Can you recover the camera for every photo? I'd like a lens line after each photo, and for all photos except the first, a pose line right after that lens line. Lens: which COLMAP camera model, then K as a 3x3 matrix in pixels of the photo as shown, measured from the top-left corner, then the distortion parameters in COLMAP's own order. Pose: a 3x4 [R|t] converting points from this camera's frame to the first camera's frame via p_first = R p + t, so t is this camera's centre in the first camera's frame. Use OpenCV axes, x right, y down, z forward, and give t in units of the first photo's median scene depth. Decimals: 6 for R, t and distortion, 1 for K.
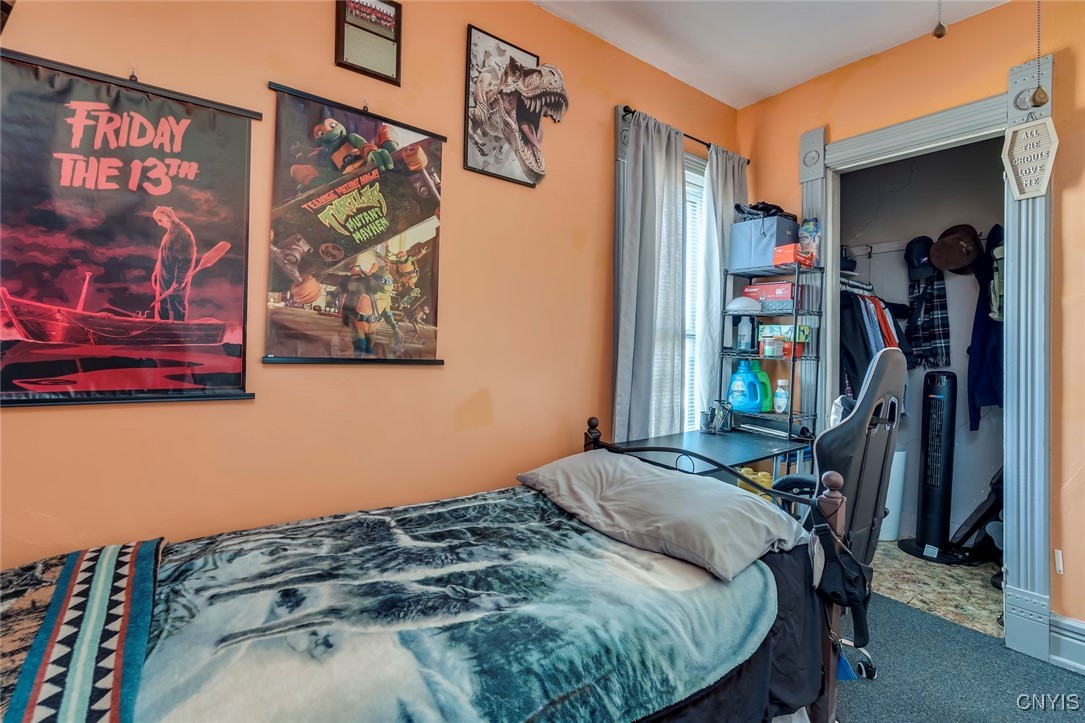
lens RADIAL K [[497.7, 0, 540.5], [0, 497.7, 355.7], [0, 0, 1]] dist [-0.012473, 0.004183]
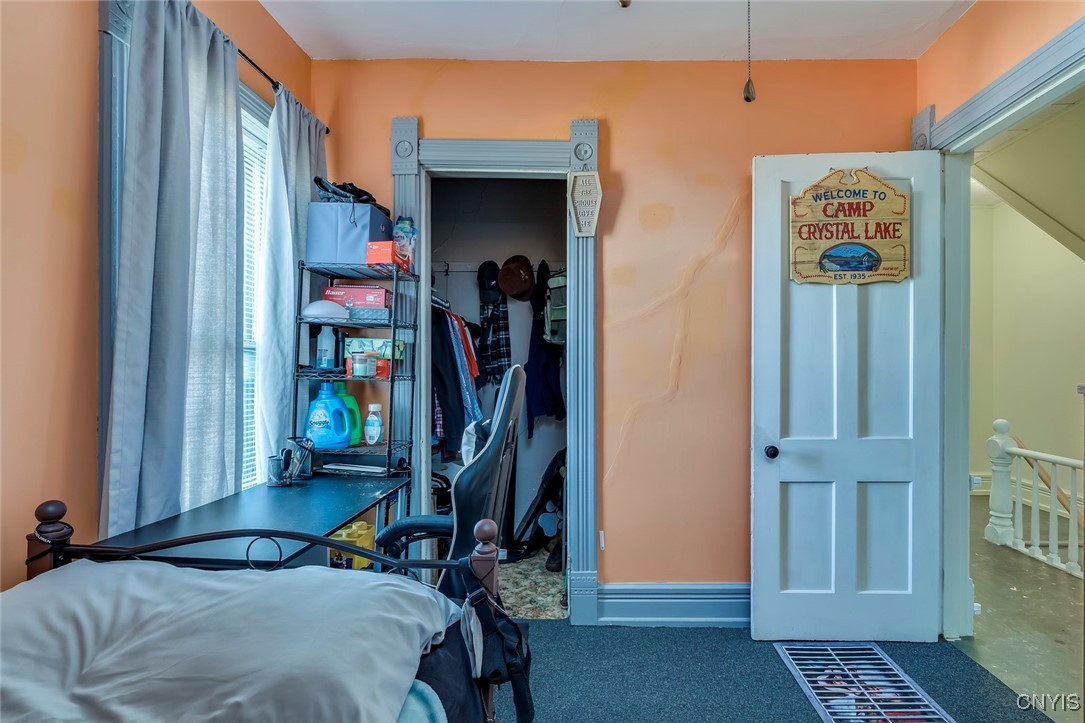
lens RADIAL K [[474.2, 0, 545.9], [0, 474.2, 370.5], [0, 0, 1]] dist [-0.010839, 0.002865]
pose [[0.602029, -0.009852, 0.798413, 0.030903], [0.018101, 0.999835, -0.001311, -0.002645], [-0.798269, 0.015241, 0.602108, 0.343097]]
